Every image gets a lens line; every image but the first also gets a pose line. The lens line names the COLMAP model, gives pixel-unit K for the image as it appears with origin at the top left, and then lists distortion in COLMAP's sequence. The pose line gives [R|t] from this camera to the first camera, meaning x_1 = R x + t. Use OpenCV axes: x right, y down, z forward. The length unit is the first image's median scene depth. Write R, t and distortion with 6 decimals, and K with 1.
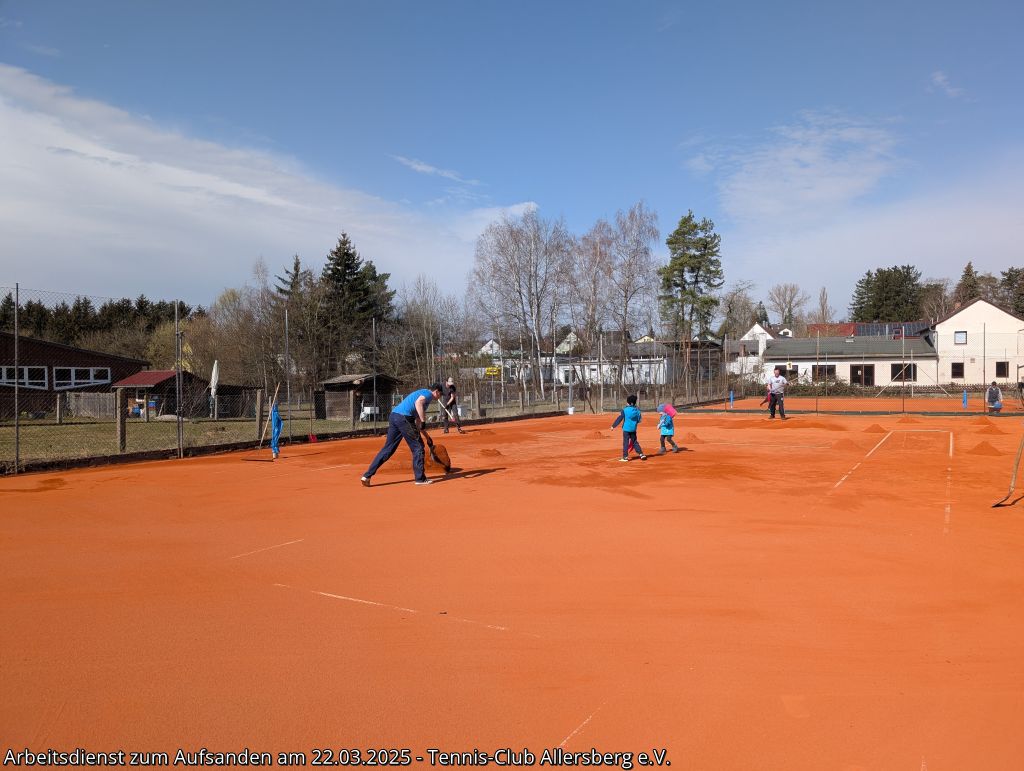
lens RADIAL K [[744.9, 0, 517.0], [0, 744.9, 389.4], [0, 0, 1]] dist [-0.001938, 0.003570]
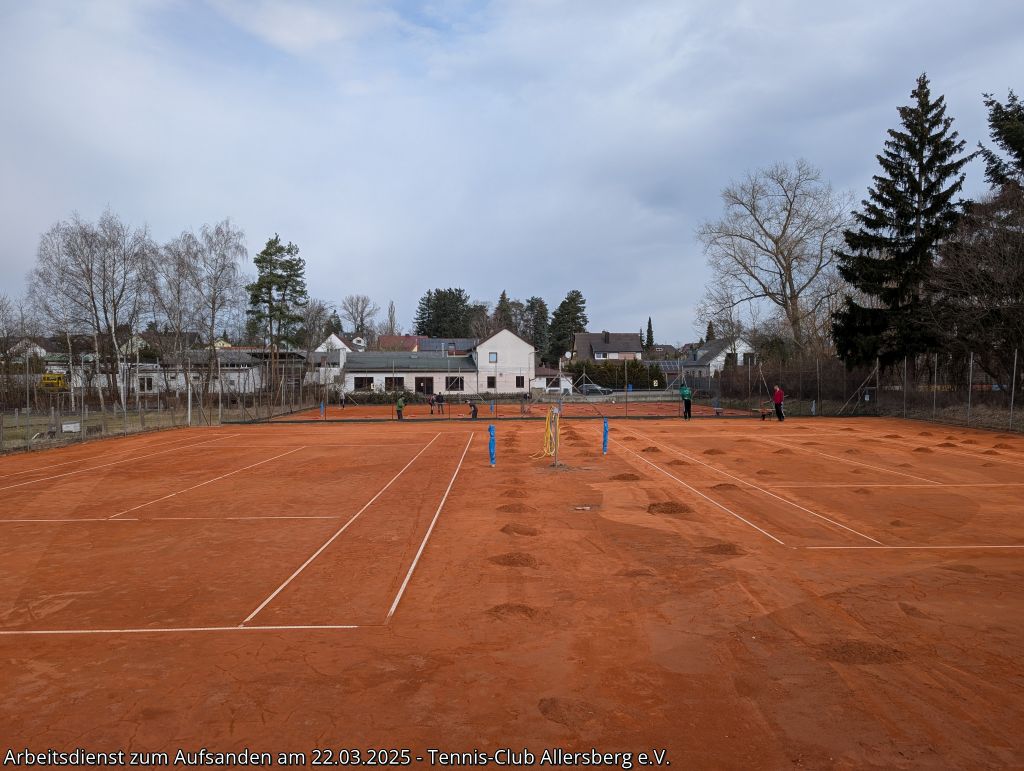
lens RADIAL K [[736.9, 0, 531.5], [0, 736.9, 414.7], [0, 0, 1]] dist [0.001075, -0.005585]
pose [[0.837797, -0.021440, 0.545561, -0.045842], [0.005650, 0.999516, 0.030604, -0.006801], [-0.545953, -0.022557, 0.837512, -0.101968]]
